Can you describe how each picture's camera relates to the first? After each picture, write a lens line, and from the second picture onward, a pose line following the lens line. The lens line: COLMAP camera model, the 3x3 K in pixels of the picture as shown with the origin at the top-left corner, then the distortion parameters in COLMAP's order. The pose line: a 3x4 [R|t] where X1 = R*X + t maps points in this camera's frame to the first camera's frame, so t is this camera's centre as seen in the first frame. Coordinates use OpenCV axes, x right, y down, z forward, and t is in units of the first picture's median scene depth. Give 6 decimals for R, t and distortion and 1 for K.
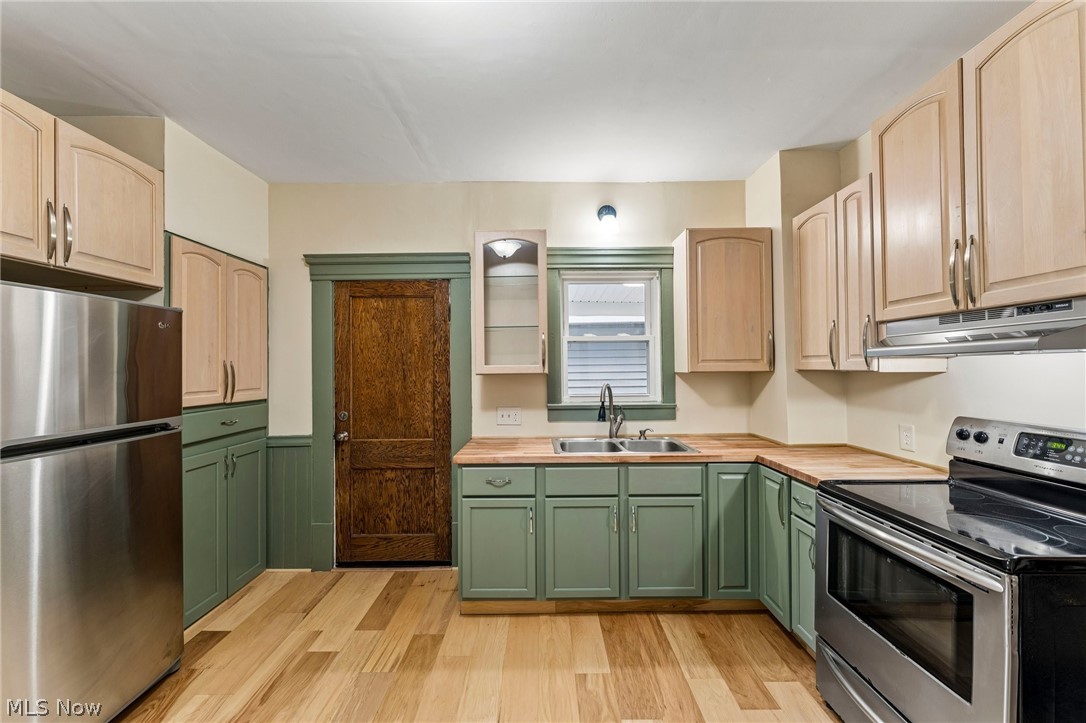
lens RADIAL K [[429.5, 0, 540.1], [0, 429.5, 364.9], [0, 0, 1]] dist [-0.001128, -0.000118]
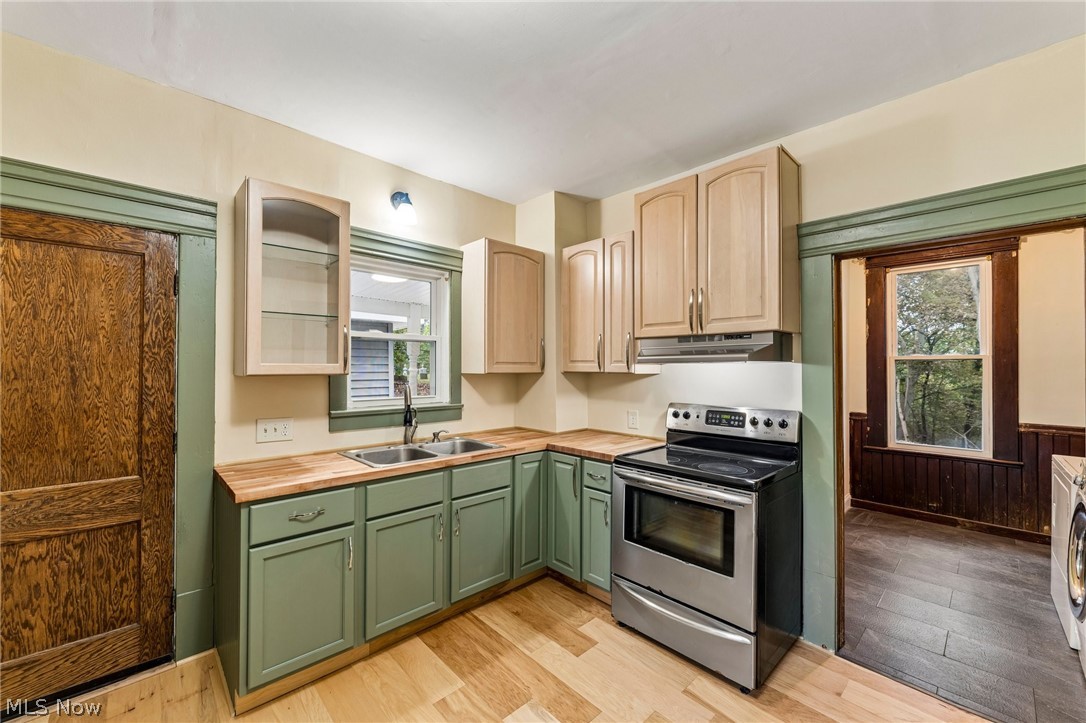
lens RADIAL K [[429.5, 0, 540.1], [0, 429.5, 364.9], [0, 0, 1]] dist [-0.001128, -0.000118]
pose [[0.729554, 0.015907, 0.683738, -0.314022], [-0.014884, 0.999862, -0.007381, 0.002506], [-0.683761, -0.004792, 0.729690, 0.149729]]
